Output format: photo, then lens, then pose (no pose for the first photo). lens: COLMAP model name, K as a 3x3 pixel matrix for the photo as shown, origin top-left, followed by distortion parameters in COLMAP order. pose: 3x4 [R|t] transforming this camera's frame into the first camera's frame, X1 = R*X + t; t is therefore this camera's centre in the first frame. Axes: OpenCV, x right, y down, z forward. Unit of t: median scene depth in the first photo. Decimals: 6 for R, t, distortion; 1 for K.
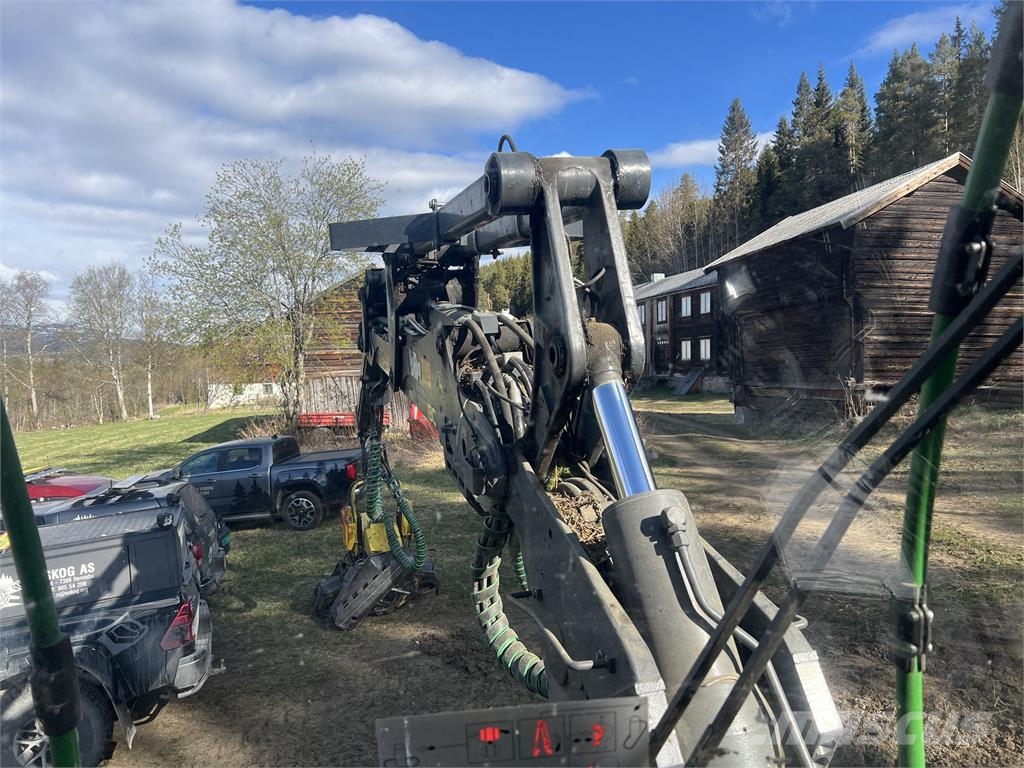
lens RADIAL K [[775.0, 0, 509.7], [0, 775.0, 387.2], [0, 0, 1]] dist [0.065799, -0.082846]
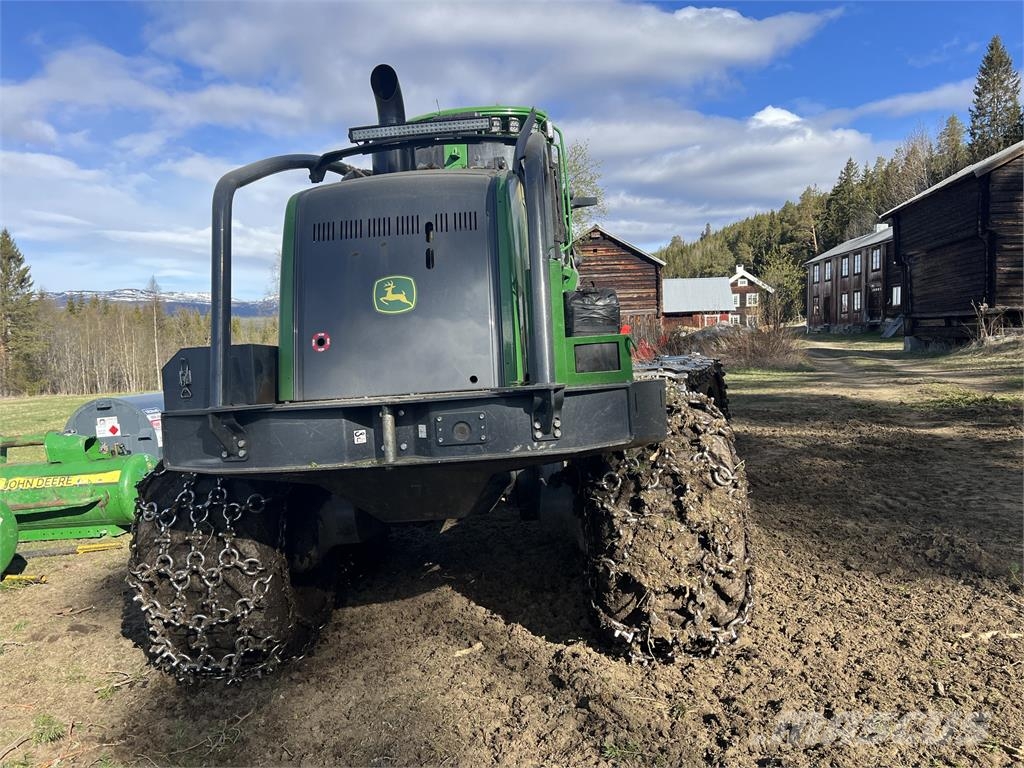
lens RADIAL K [[781.2, 0, 514.7], [0, 781.2, 391.1], [0, 0, 1]] dist [0.051551, -0.054375]
pose [[0.951036, 0.026563, -0.307936, 0.063868], [-0.011884, 0.998706, 0.049448, 0.032860], [0.308851, -0.043367, 0.950121, -0.170847]]
